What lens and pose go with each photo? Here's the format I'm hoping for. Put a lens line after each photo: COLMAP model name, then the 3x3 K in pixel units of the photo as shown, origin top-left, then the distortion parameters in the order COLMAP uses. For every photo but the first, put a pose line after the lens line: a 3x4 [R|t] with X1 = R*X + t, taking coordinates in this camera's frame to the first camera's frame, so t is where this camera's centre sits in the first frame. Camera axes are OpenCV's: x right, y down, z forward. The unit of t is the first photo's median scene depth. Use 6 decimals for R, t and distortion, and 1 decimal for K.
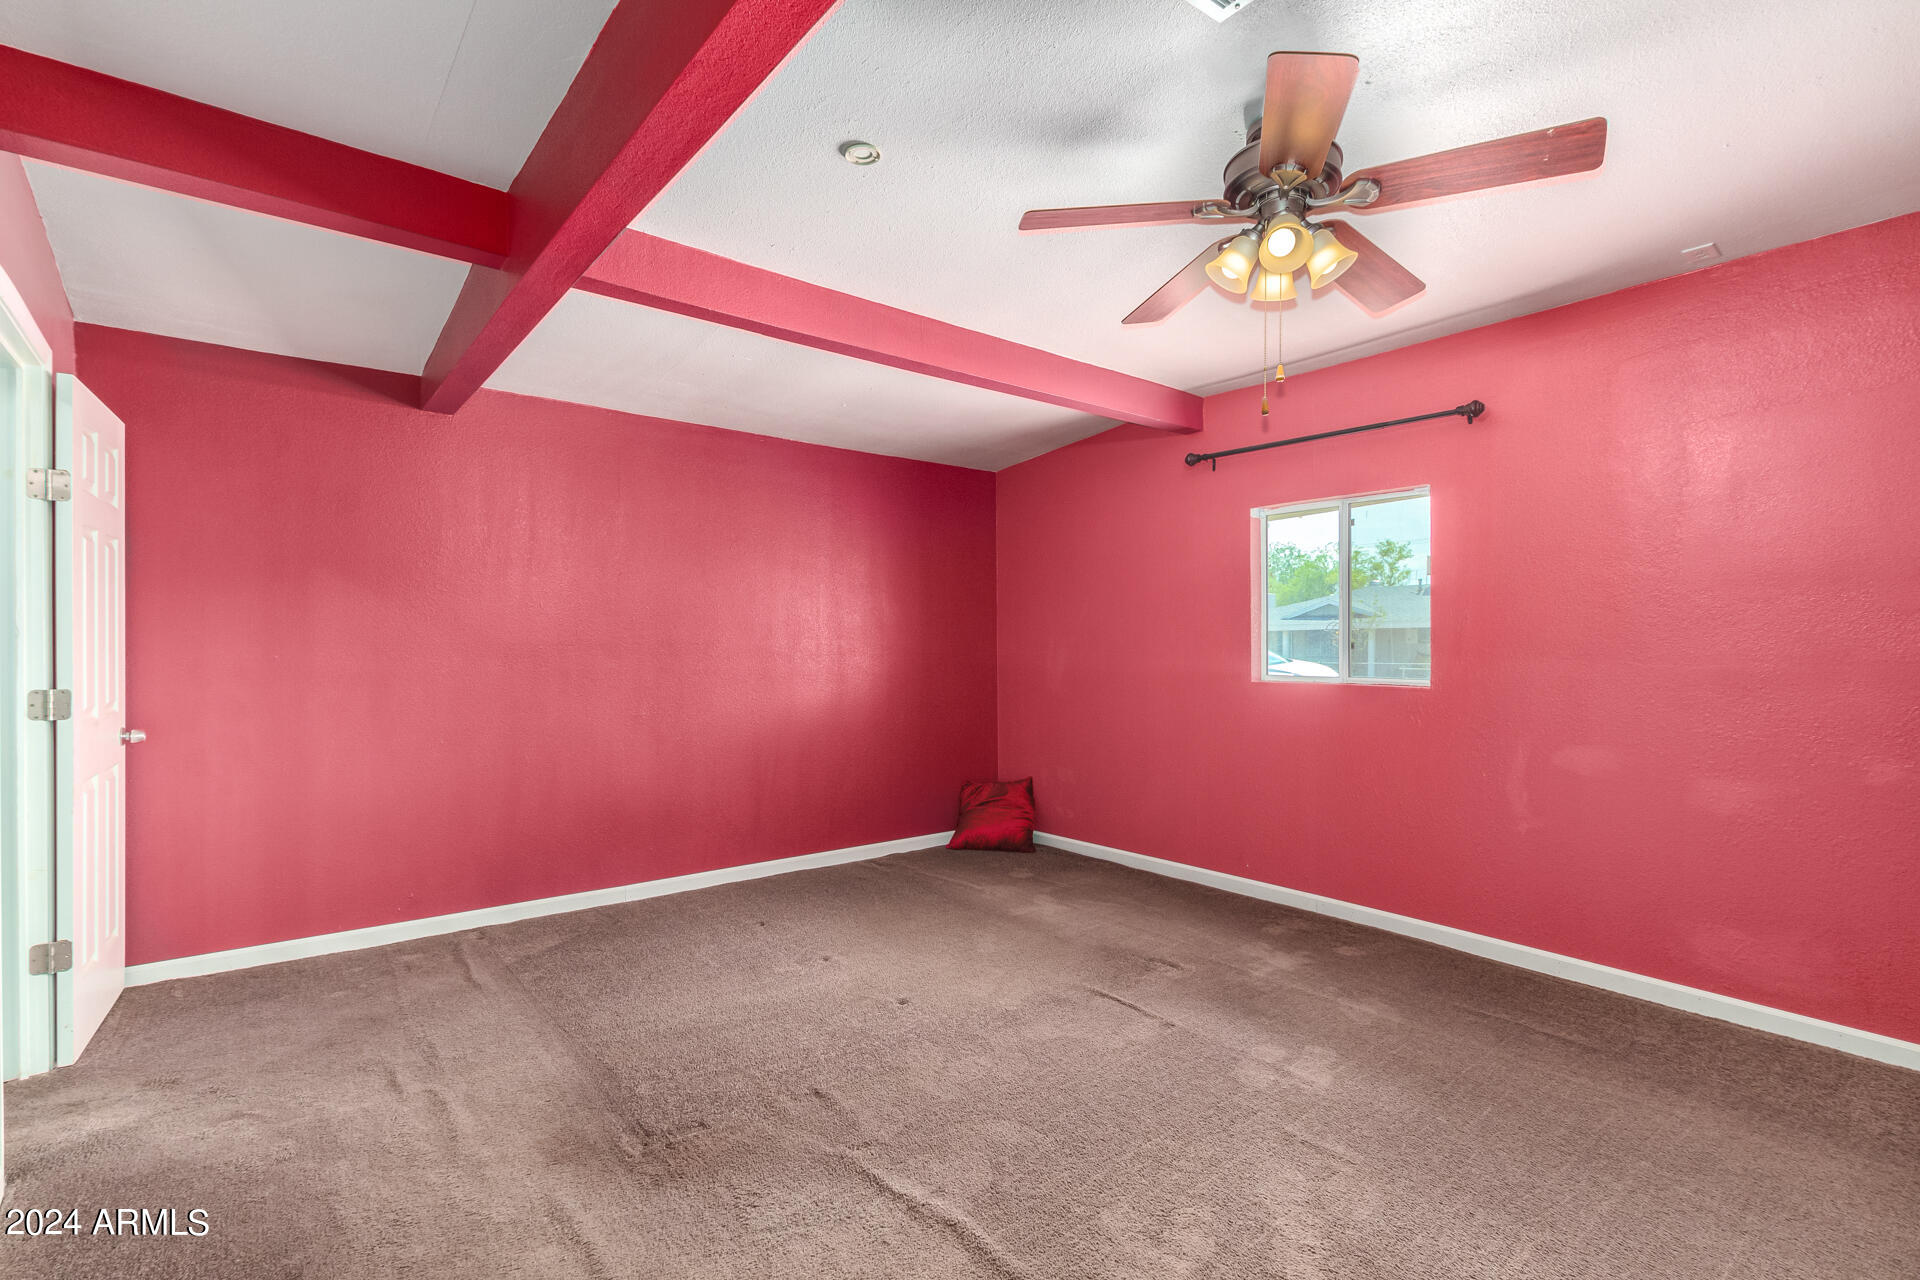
lens RADIAL K [[878.3, 0, 958.6], [0, 878.3, 642.2], [0, 0, 1]] dist [0.000925, -0.001041]
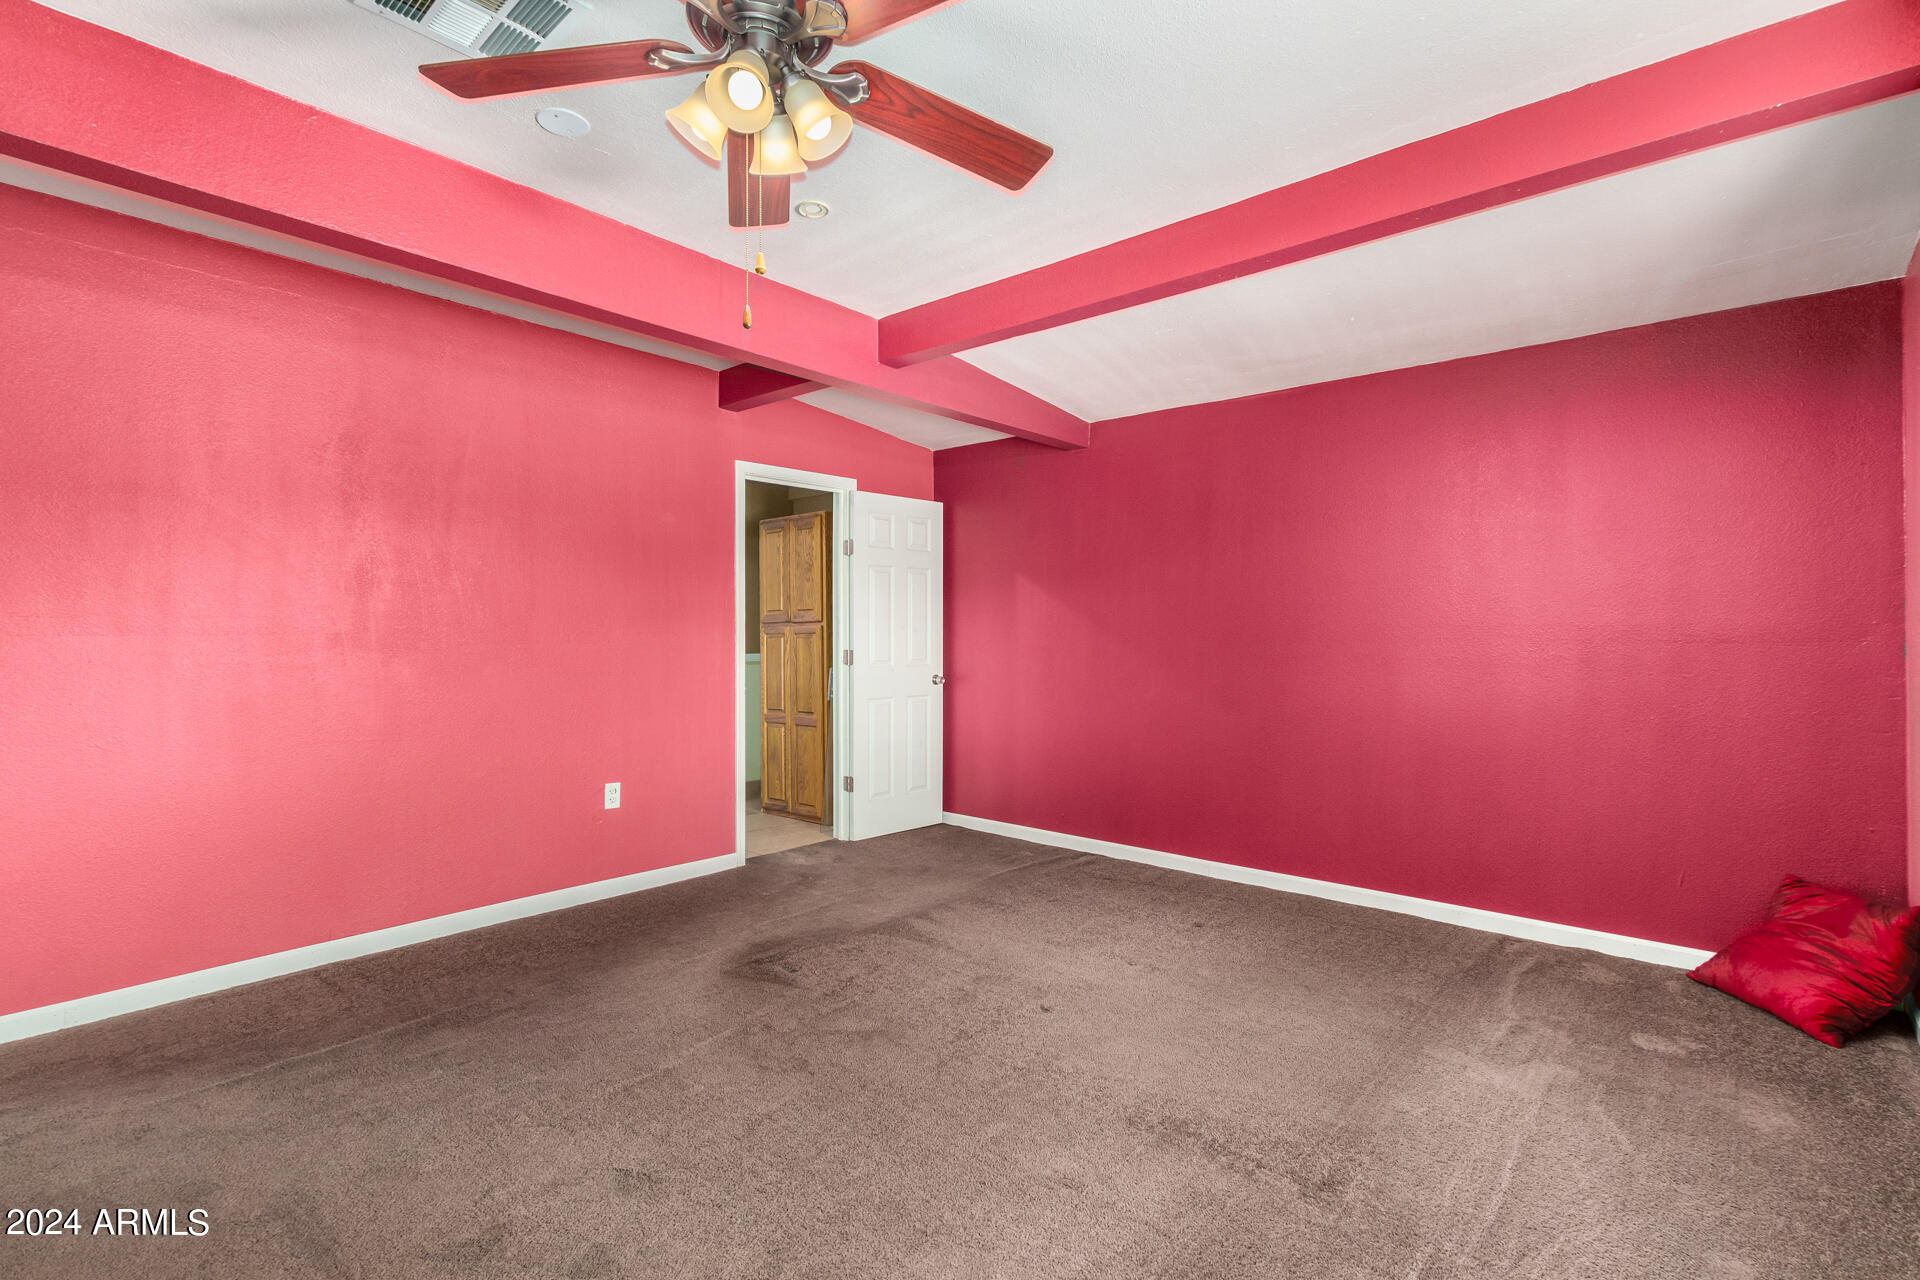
lens RADIAL K [[878.3, 0, 958.6], [0, 878.3, 642.2], [0, 0, 1]] dist [0.000925, -0.001041]
pose [[0.179161, 0.004246, -0.983811, 0.613483], [-0.002401, 0.999990, 0.003878, 0.020988], [0.983817, 0.001668, 0.179169, 0.568397]]
